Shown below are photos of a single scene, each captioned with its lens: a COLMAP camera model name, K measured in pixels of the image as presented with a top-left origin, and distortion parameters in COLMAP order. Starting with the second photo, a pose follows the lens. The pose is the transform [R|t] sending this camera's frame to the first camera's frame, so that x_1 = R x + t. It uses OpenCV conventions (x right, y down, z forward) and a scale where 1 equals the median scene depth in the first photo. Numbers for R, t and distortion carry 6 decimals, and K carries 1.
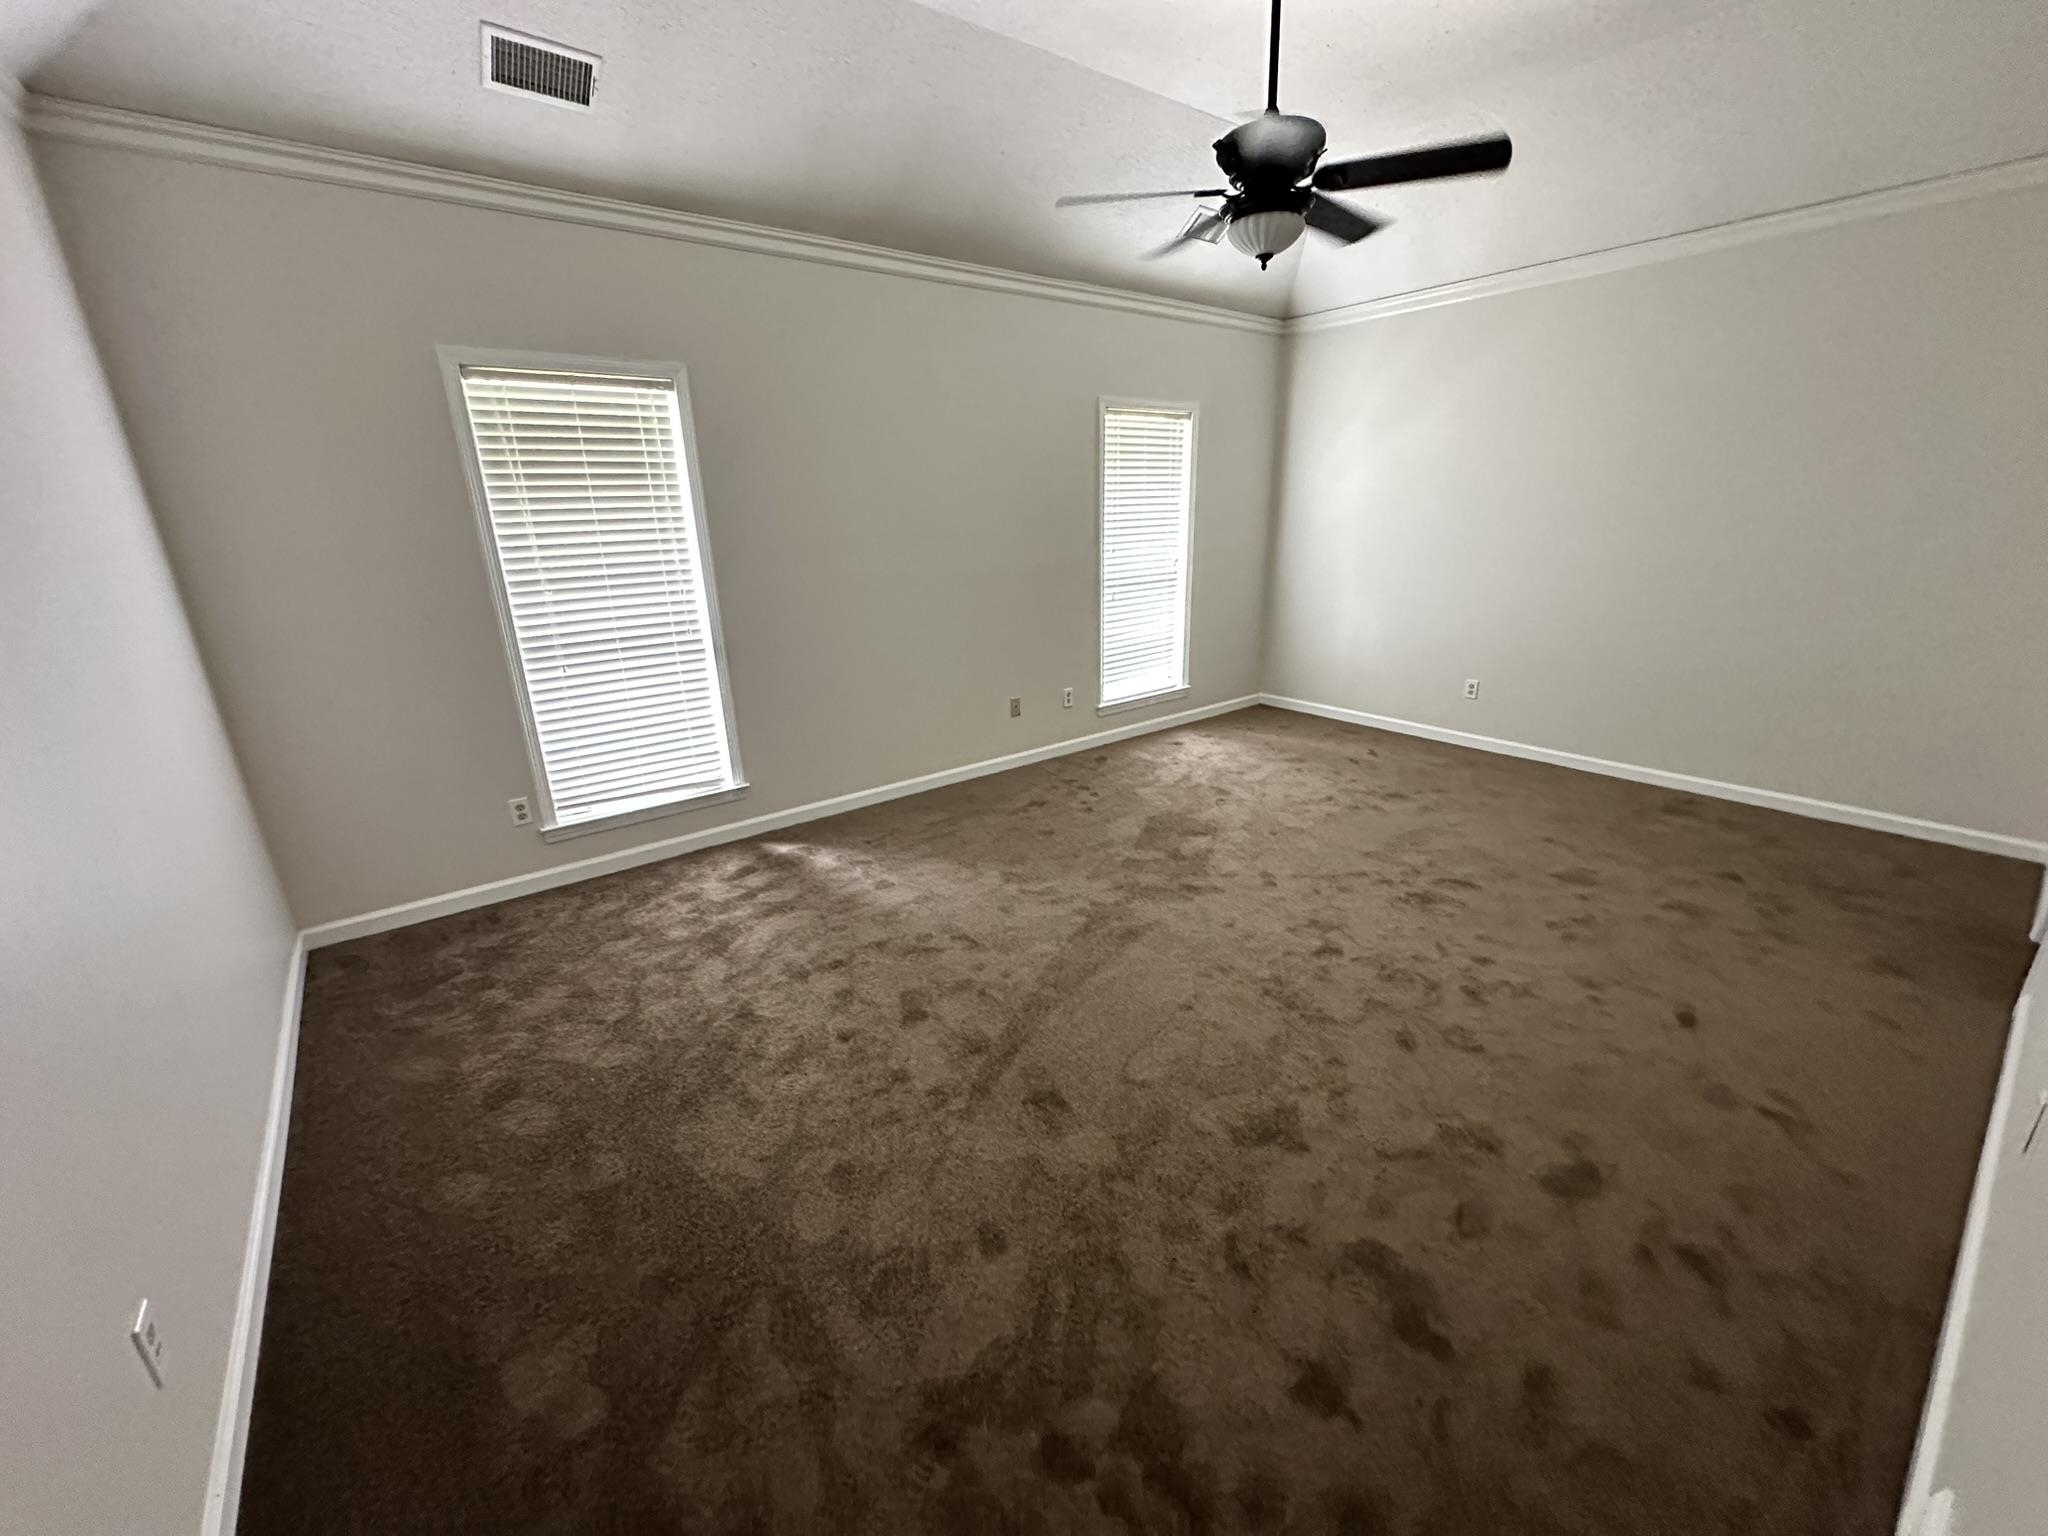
lens RADIAL K [[815.7, 0, 1025.1], [0, 815.7, 764.0], [0, 0, 1]] dist [0.000220, 0.000259]
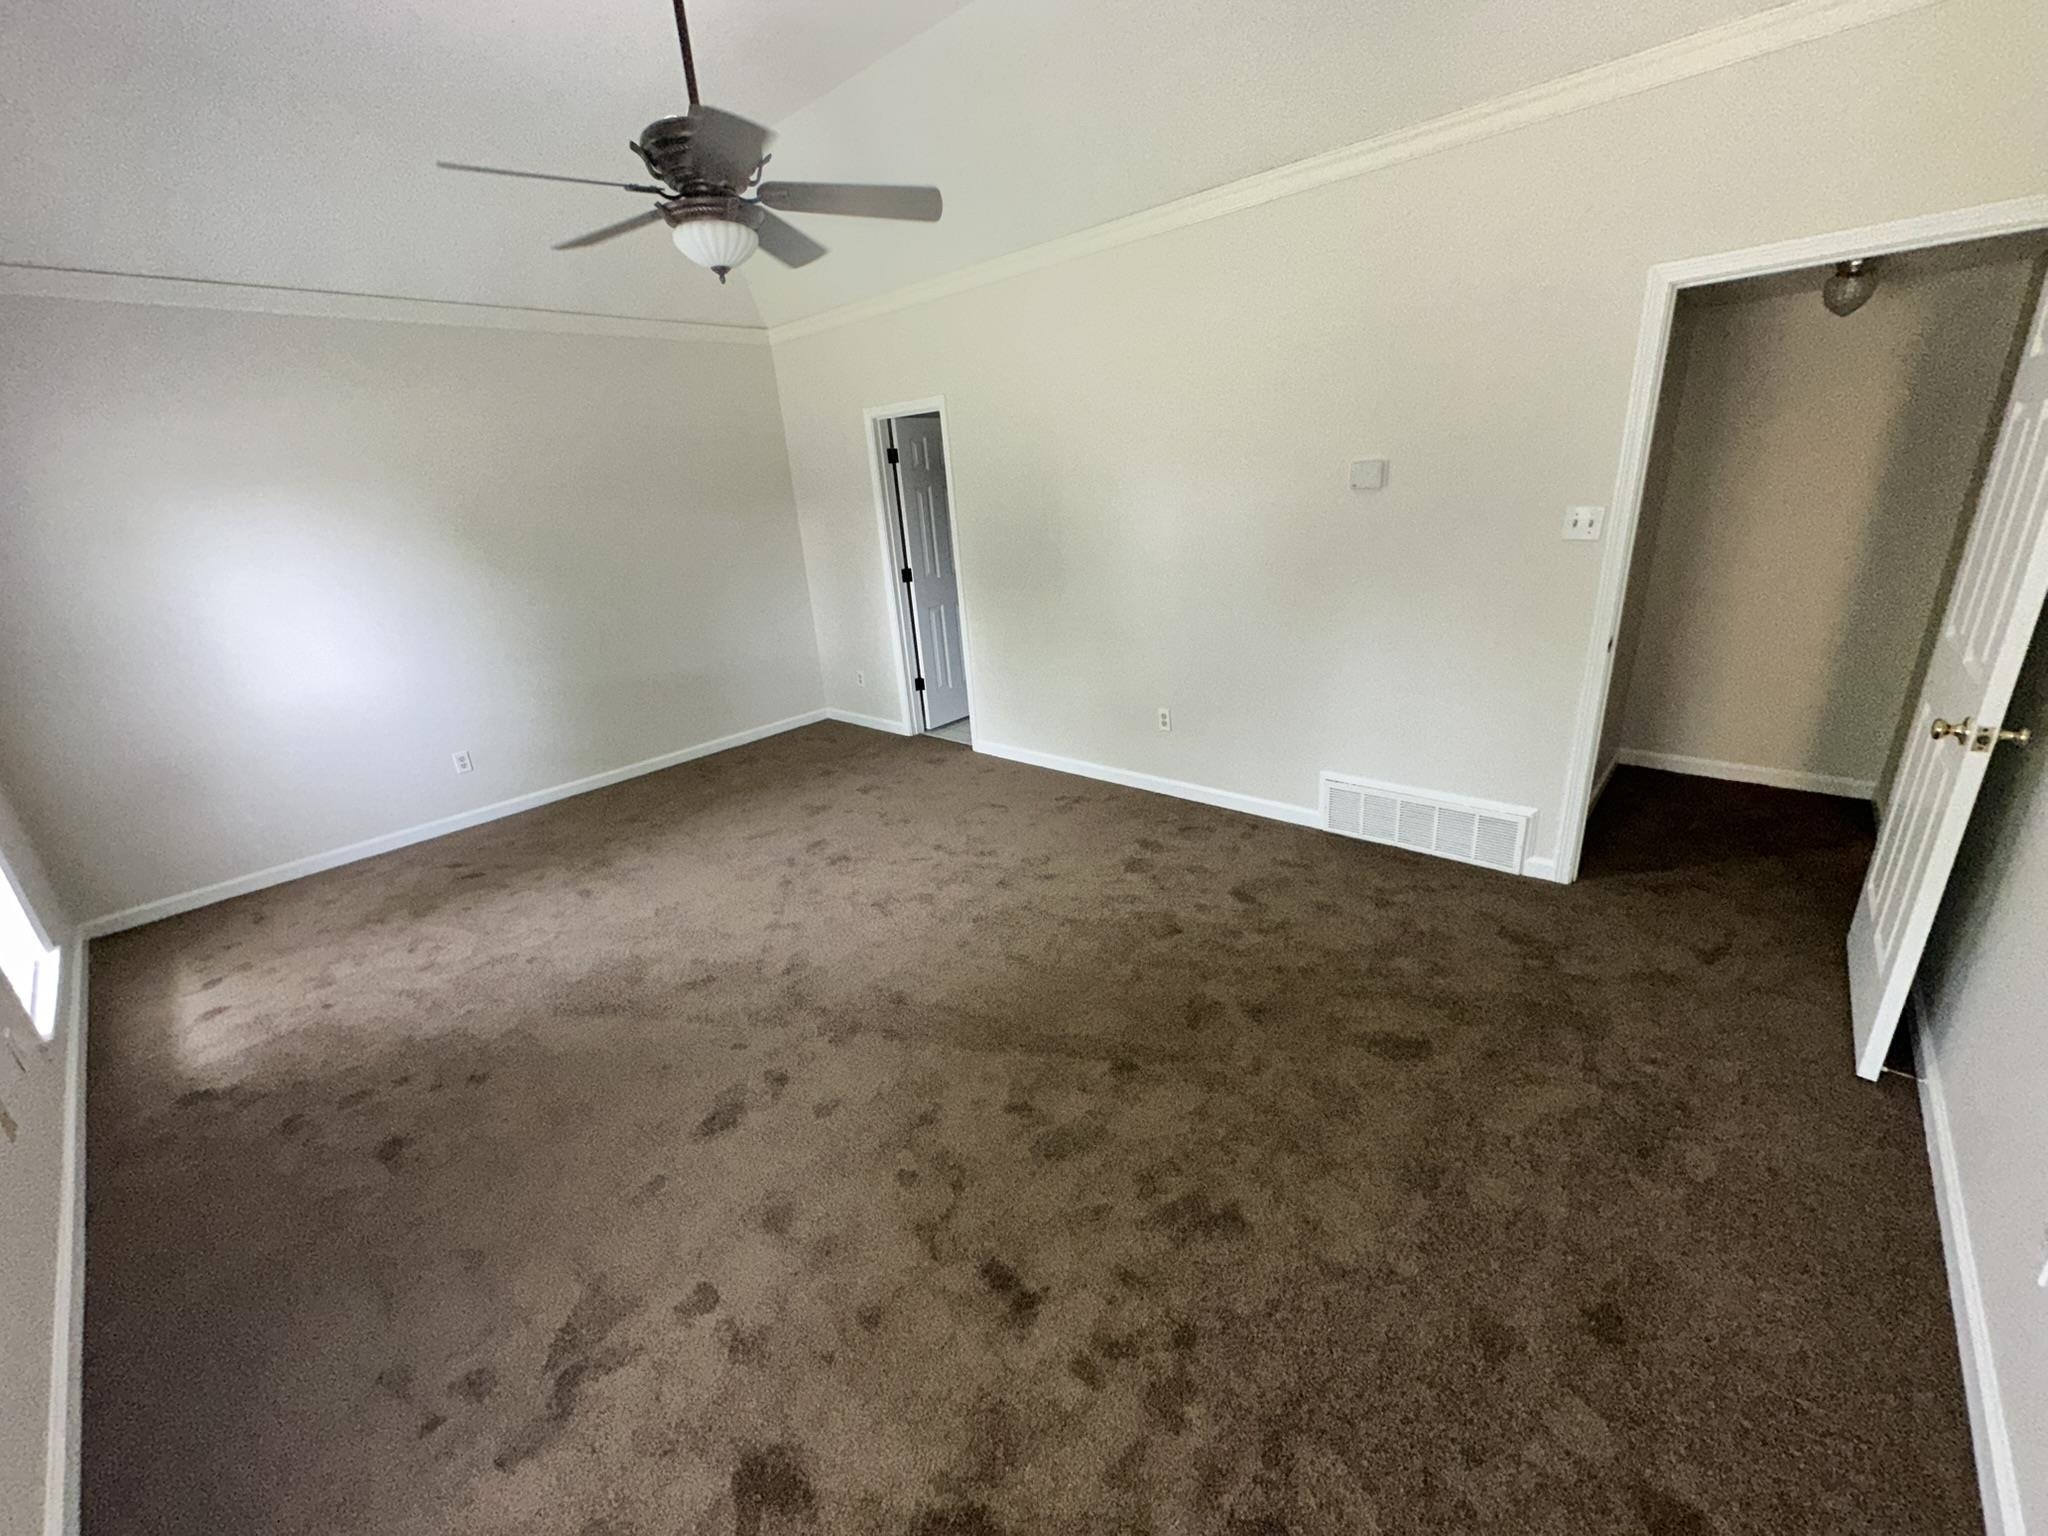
lens RADIAL K [[815.7, 0, 1025.1], [0, 815.7, 773.7], [0, 0, 1]] dist [0.000220, 0.000259]
pose [[-0.170328, -0.297437, 0.939425, -0.628647], [0.375577, 0.861796, 0.340955, -0.244498], [-0.911005, 0.410901, -0.035078, 0.762404]]
